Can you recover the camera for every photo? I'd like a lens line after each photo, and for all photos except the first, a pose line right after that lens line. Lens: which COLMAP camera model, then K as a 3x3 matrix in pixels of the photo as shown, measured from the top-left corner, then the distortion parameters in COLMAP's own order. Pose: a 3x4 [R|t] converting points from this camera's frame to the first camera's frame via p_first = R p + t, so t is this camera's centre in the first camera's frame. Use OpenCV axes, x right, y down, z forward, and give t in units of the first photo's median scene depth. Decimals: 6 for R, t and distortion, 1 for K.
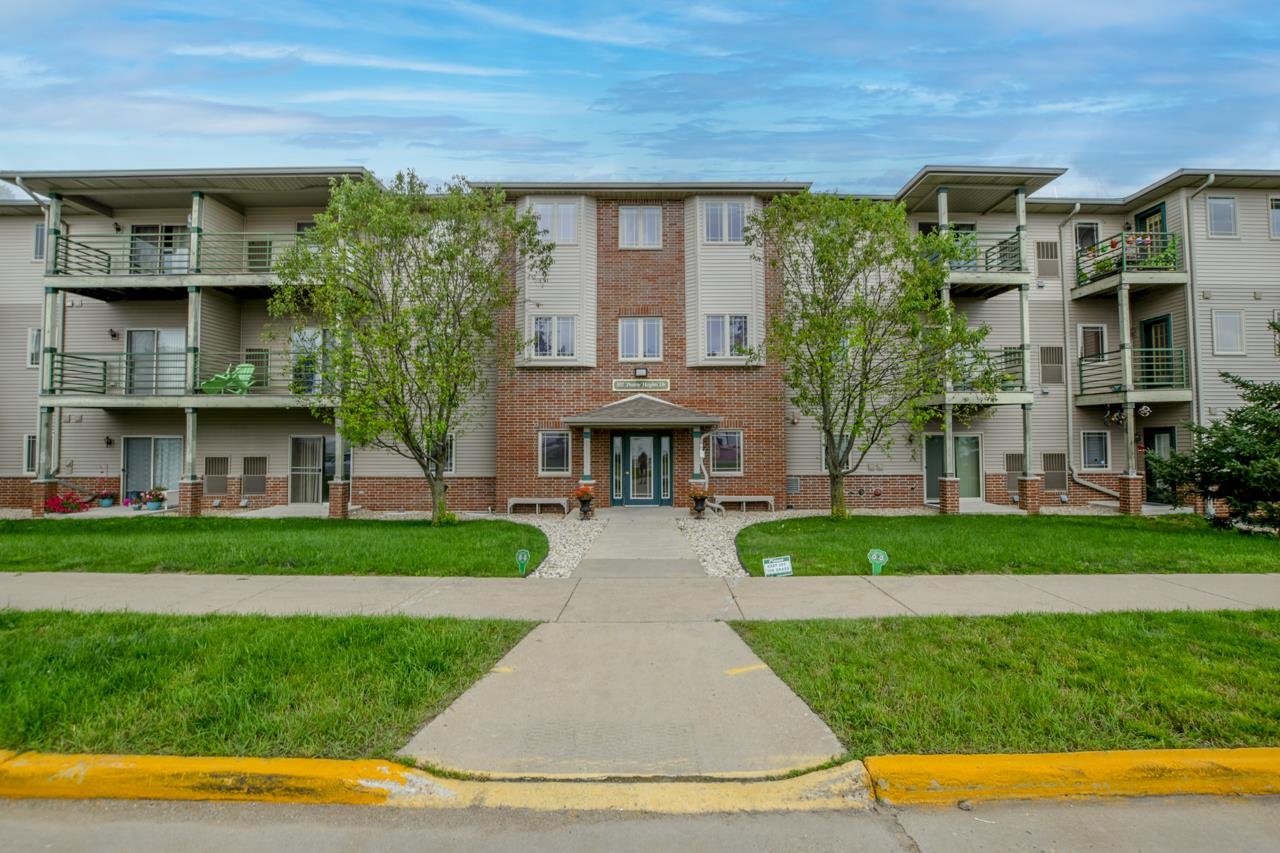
lens RADIAL K [[575.3, 0, 651.3], [0, 575.3, 430.3], [0, 0, 1]] dist [-0.036795, 0.014042]
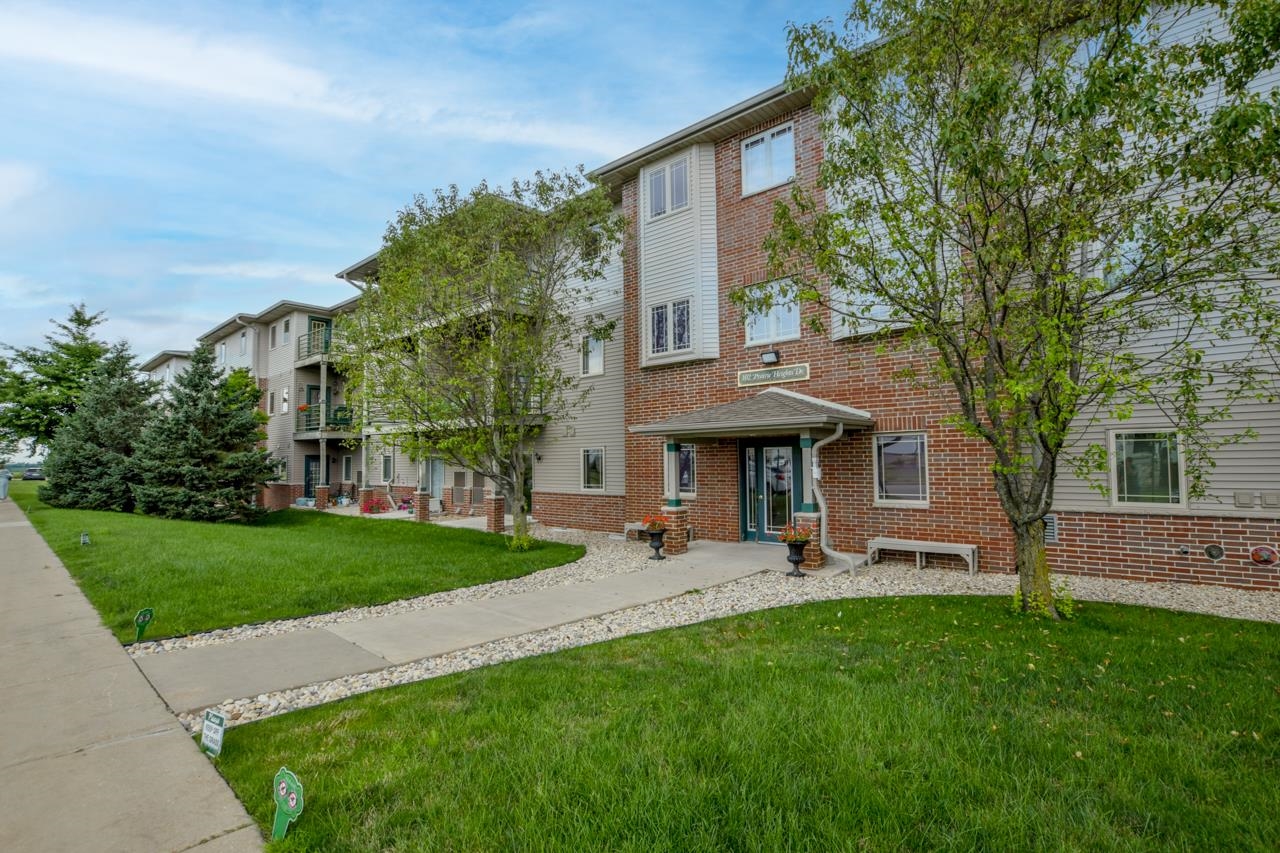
lens RADIAL K [[575.3, 0, 651.3], [0, 575.3, 430.3], [0, 0, 1]] dist [-0.036795, 0.014042]
pose [[0.768343, -0.040304, -0.638768, 0.321653], [0.030606, 0.999187, -0.026231, 0.004380], [0.639306, 0.000604, 0.768952, 0.350790]]
